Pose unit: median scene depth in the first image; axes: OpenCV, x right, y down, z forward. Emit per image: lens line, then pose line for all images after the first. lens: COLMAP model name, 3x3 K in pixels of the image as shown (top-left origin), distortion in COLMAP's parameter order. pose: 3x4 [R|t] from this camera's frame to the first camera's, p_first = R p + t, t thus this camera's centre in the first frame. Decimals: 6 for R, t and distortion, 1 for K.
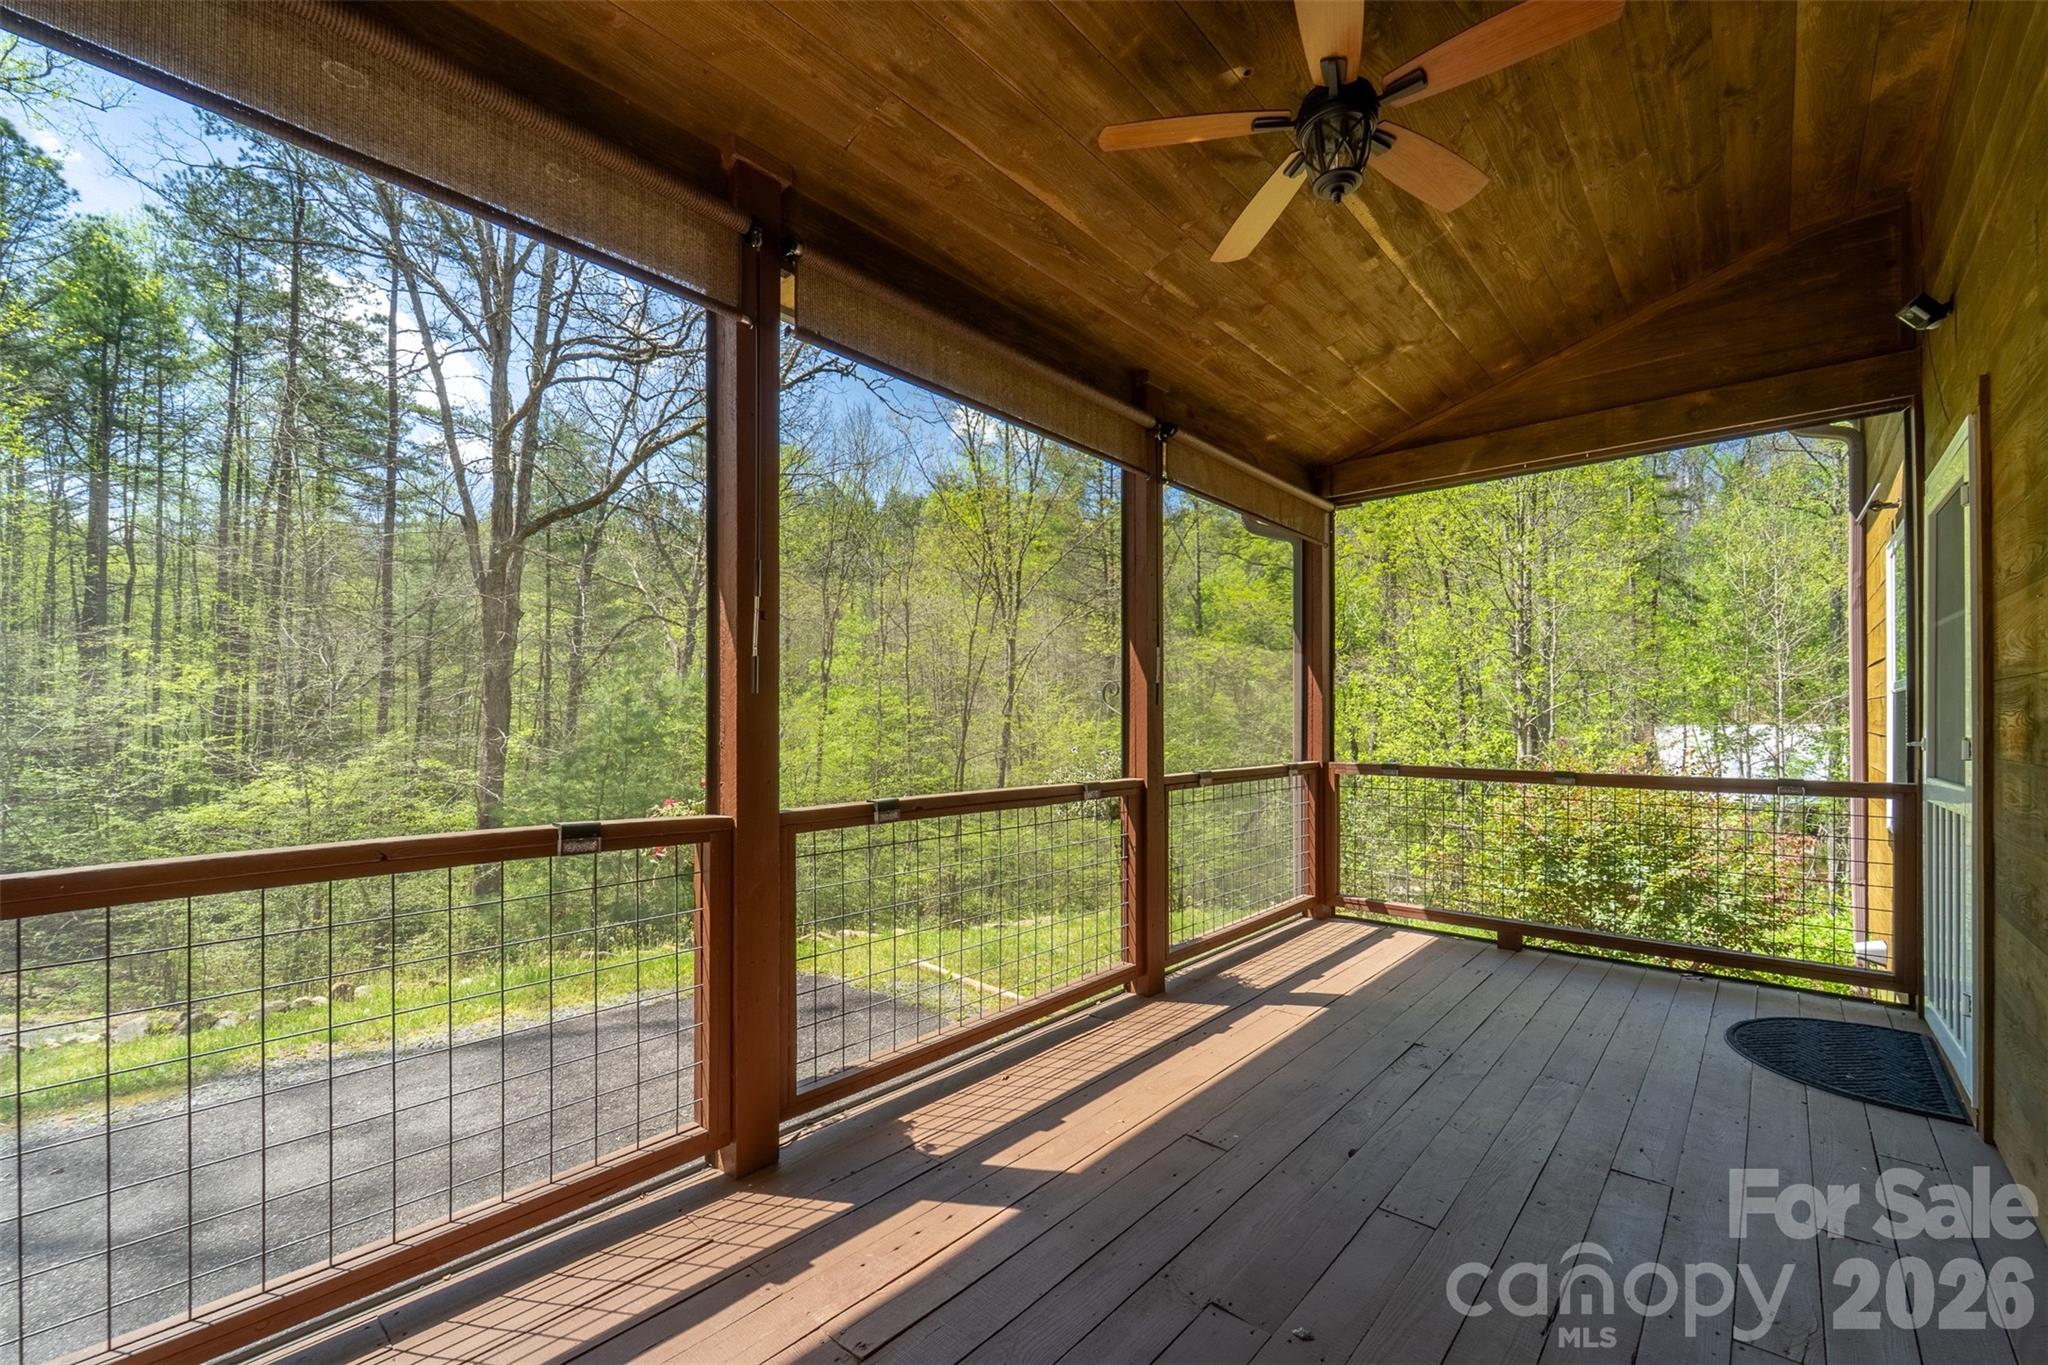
lens RADIAL K [[840.0, 0, 1021.8], [0, 840.0, 721.8], [0, 0, 1]] dist [0.001338, -0.000683]
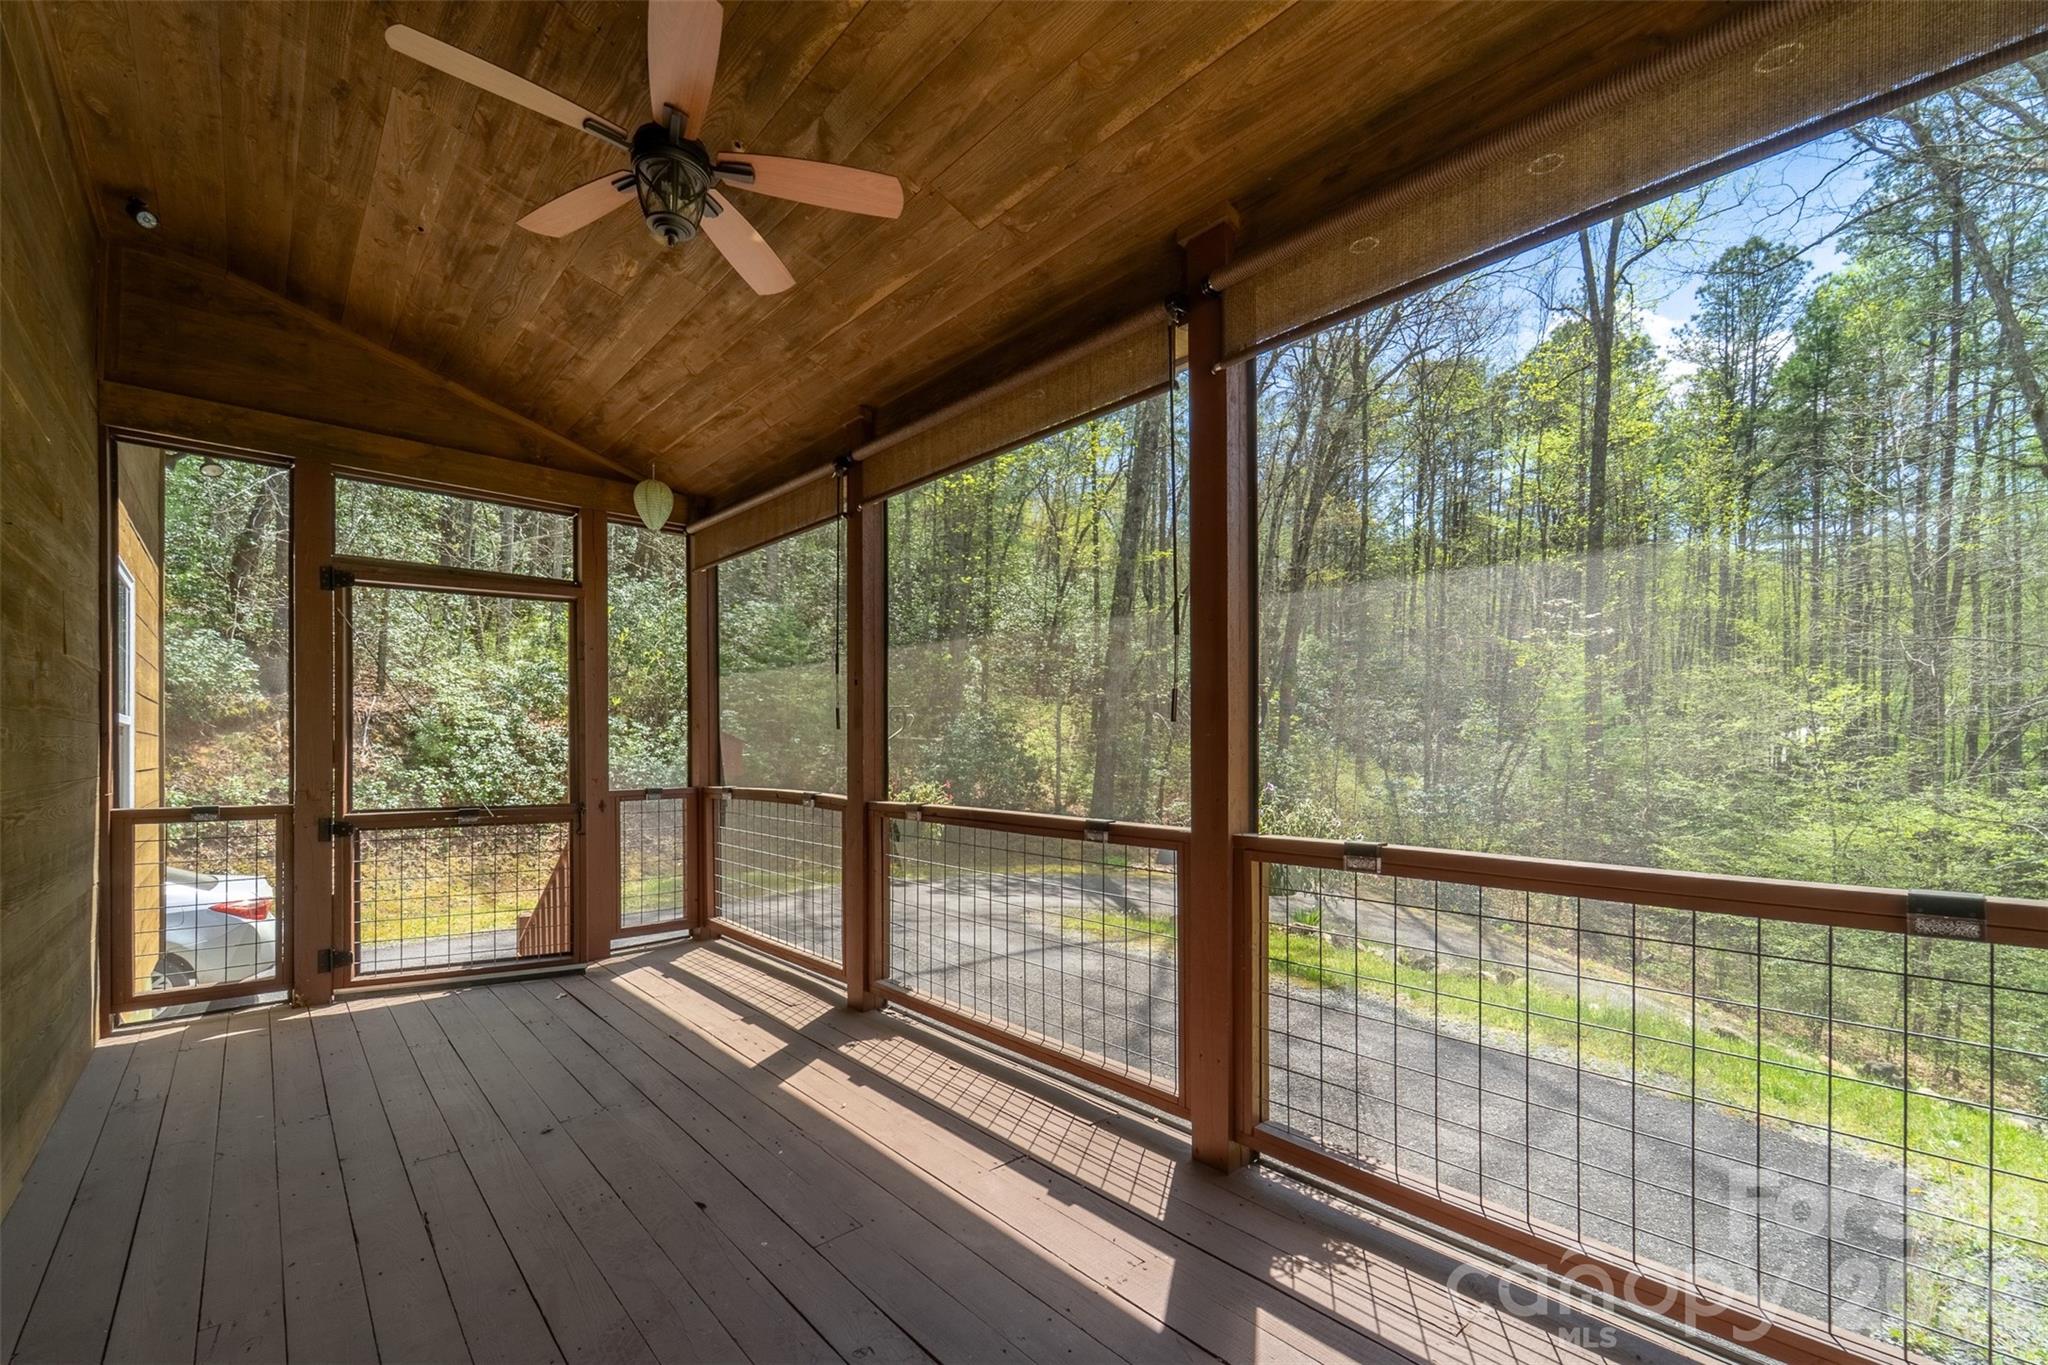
lens RADIAL K [[840.0, 0, 1019.2], [0, 840.0, 736.4], [0, 0, 1]] dist [0.001338, -0.000683]
pose [[-0.092841, -0.005361, -0.995667, 0.971162], [-0.005656, 0.999972, -0.004857, -0.003362], [0.995665, 0.005180, -0.092868, 1.080911]]
